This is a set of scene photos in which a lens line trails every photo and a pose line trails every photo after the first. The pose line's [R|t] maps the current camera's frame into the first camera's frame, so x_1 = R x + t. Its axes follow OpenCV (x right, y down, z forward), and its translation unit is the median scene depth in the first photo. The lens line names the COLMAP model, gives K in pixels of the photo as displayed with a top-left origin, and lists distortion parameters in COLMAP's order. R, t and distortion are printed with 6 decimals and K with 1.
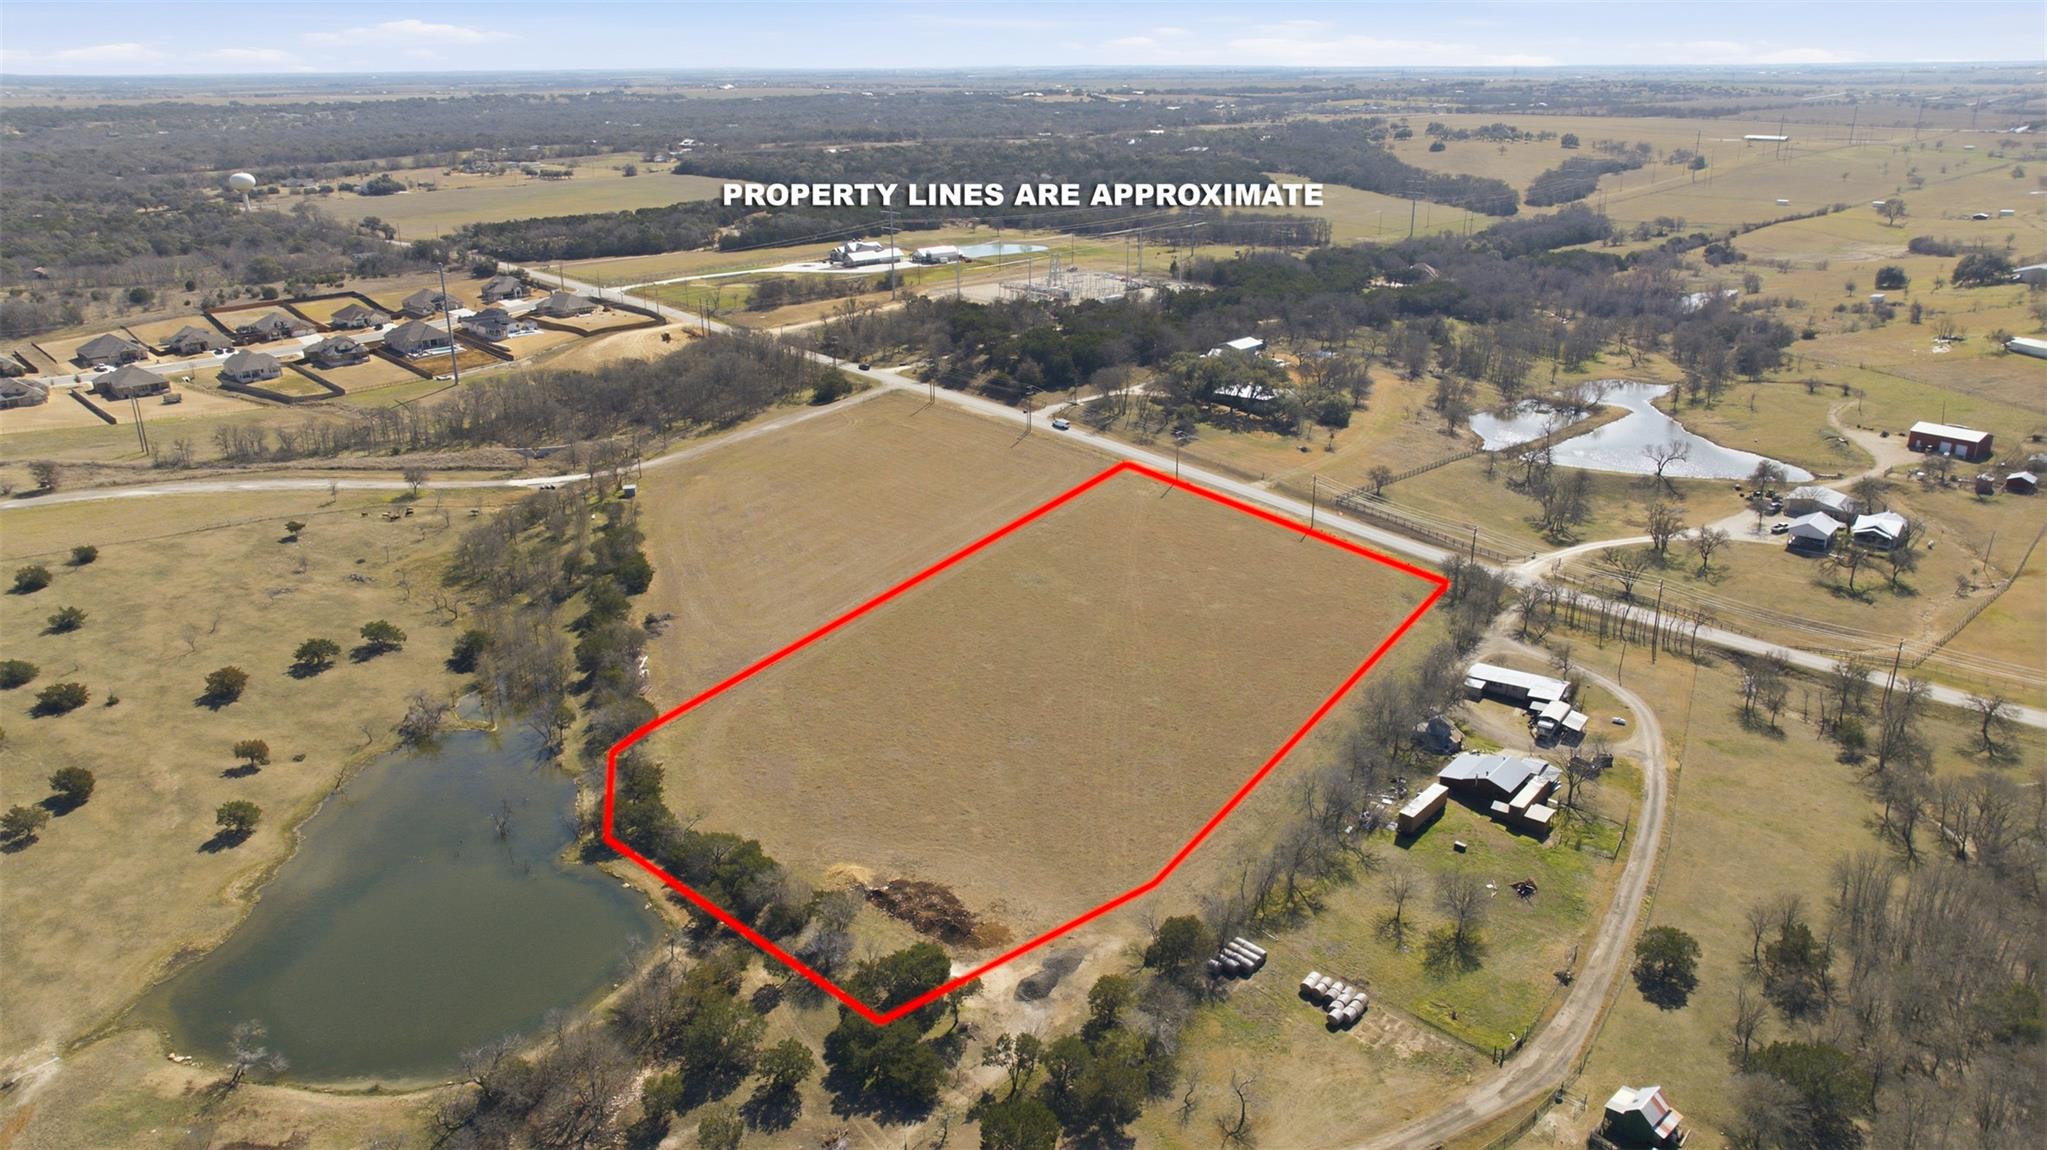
lens RADIAL K [[1440.5, 0, 1023.5], [0, 1440.5, 575.0], [0, 0, 1]] dist [-0.020031, -0.001690]
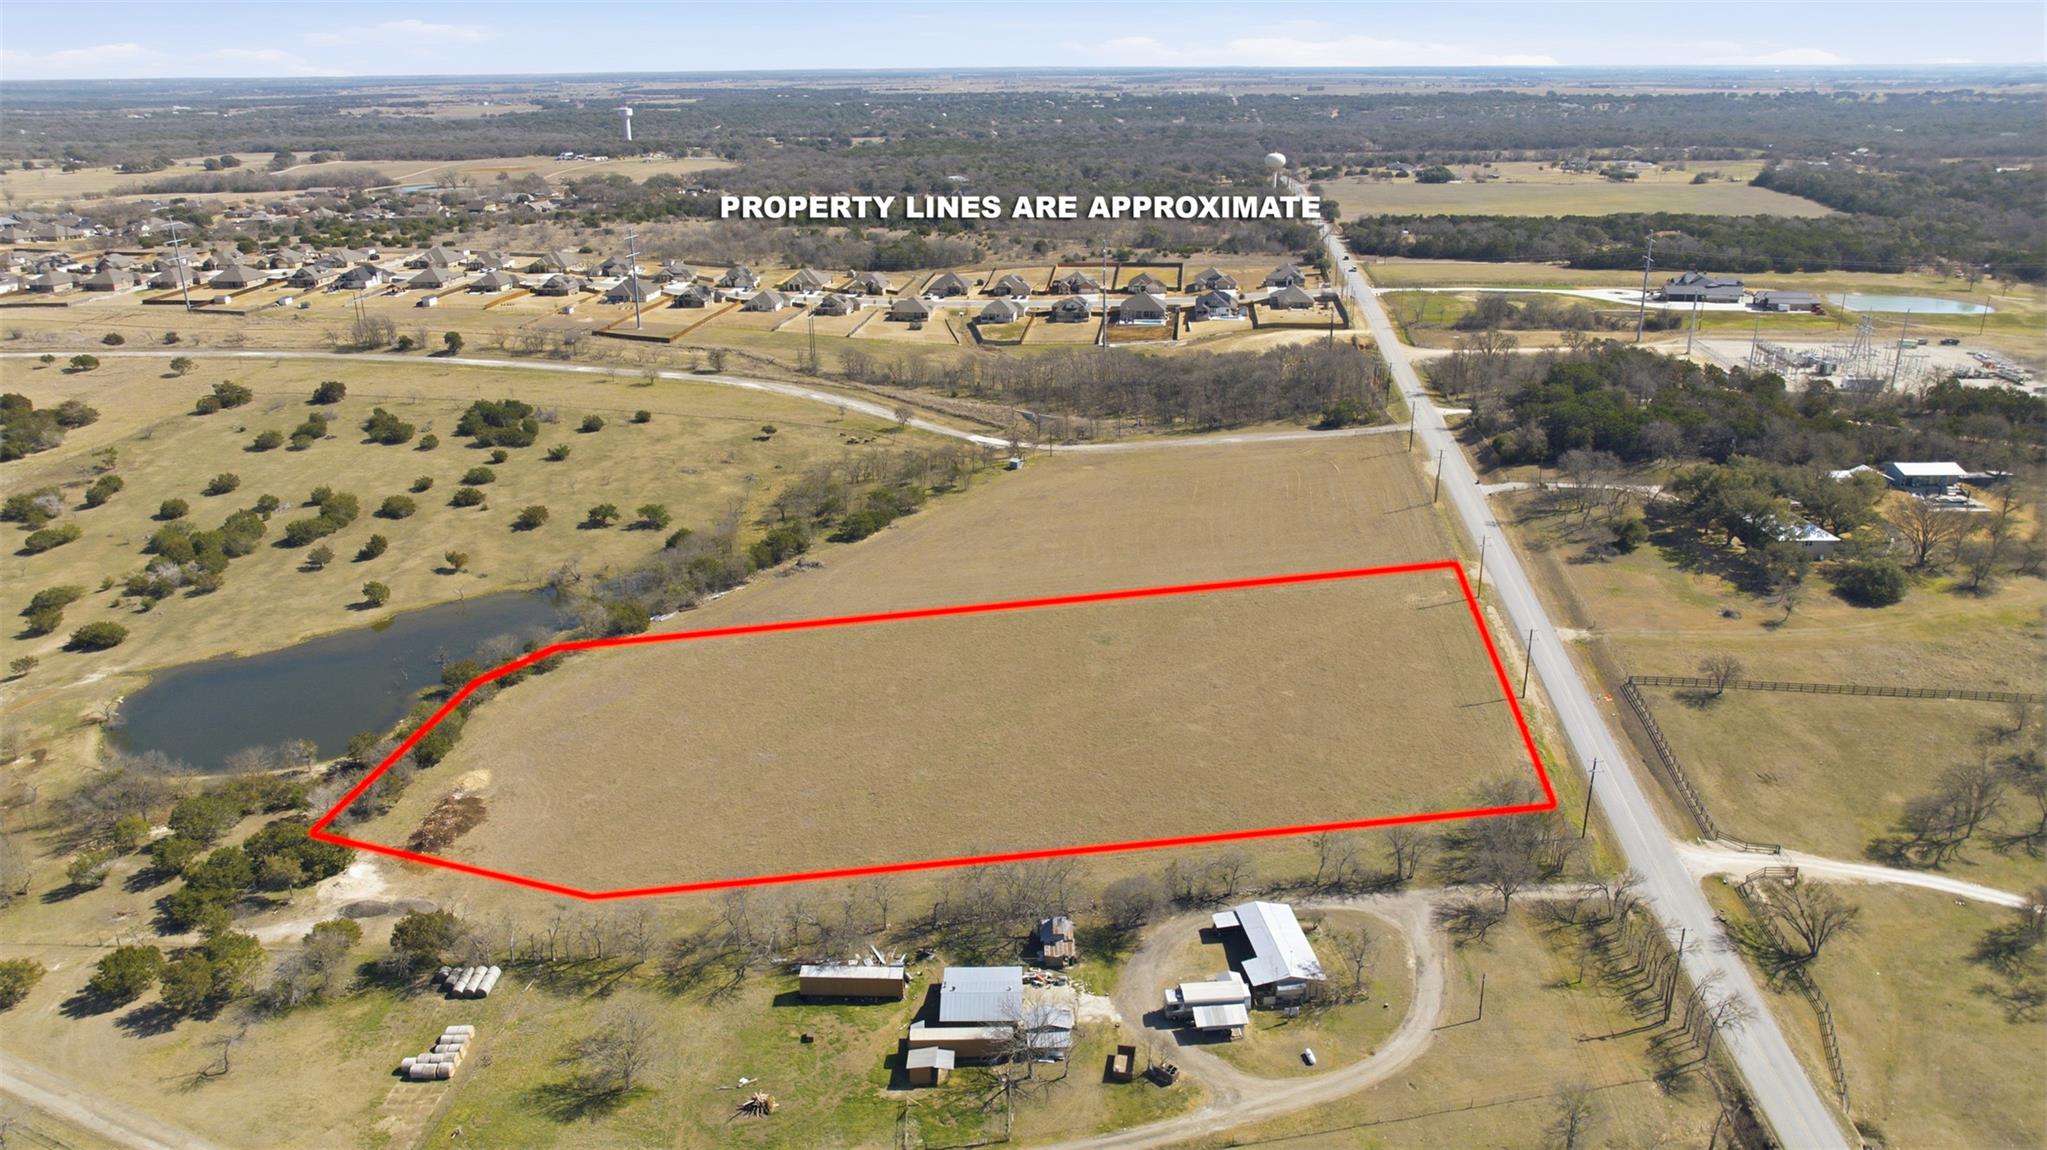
lens RADIAL K [[1440.5, 0, 1023.5], [0, 1440.5, 575.0], [0, 0, 1]] dist [-0.020031, -0.001690]
pose [[0.635507, 0.261658, -0.726406, 0.584152], [-0.258895, 0.958573, 0.118789, -0.120550], [0.727396, 0.112572, 0.676922, 0.333225]]
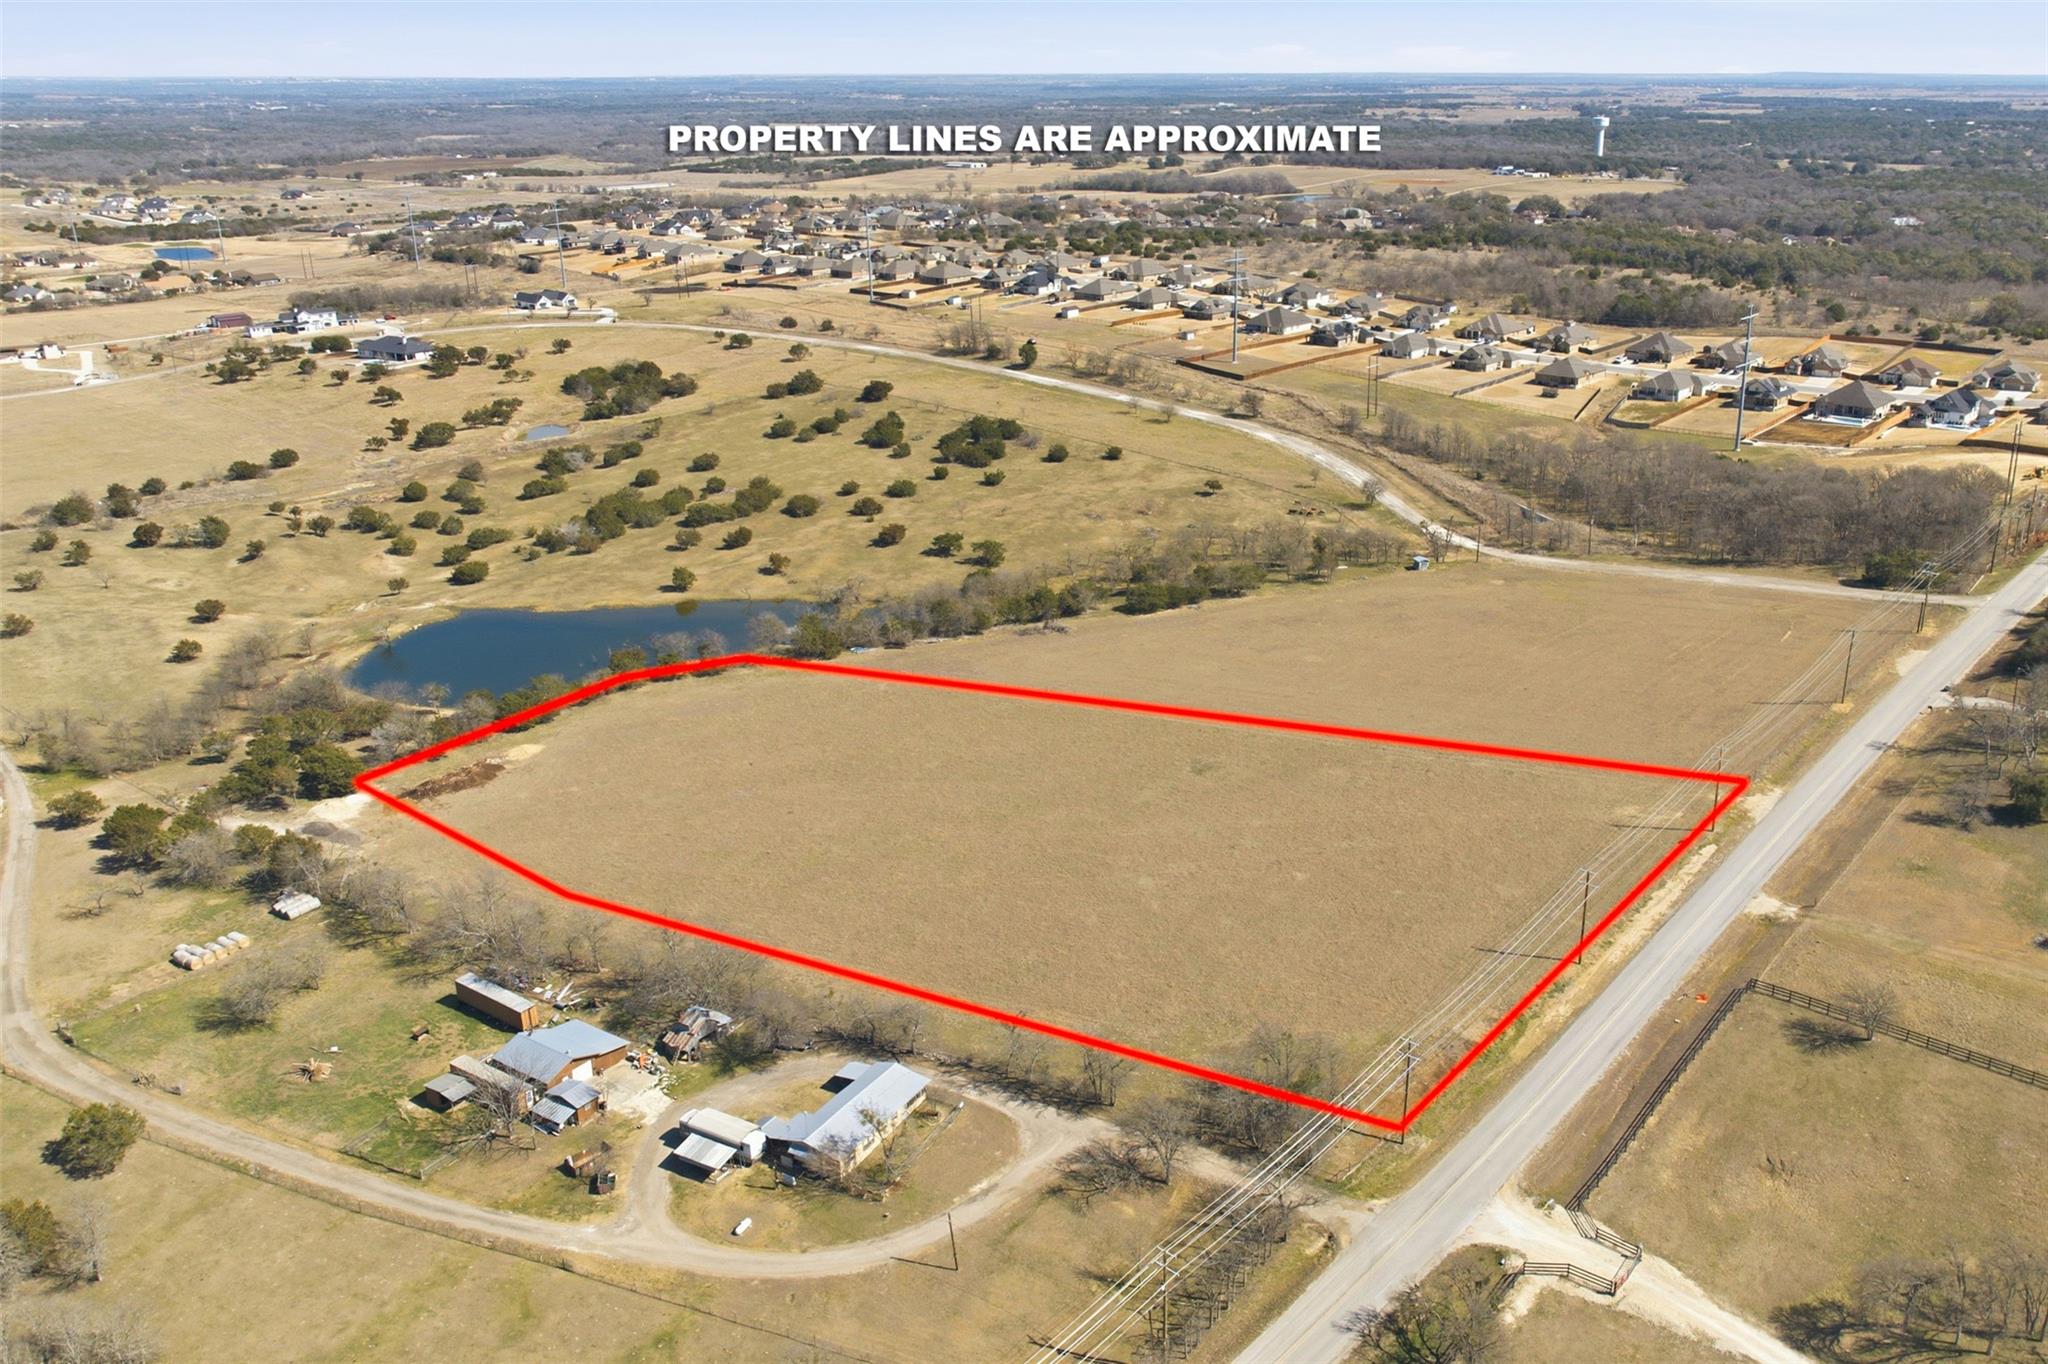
lens RADIAL K [[1677.1, 0, 1150.0], [0, 1677.1, 742.7], [0, 0, 1]] dist [-0.020114, -0.002256]
pose [[0.105078, 0.378461, -0.919634, 0.755591], [-0.334766, 0.884243, 0.325647, -0.265471], [0.936424, 0.273644, 0.219610, 0.738491]]
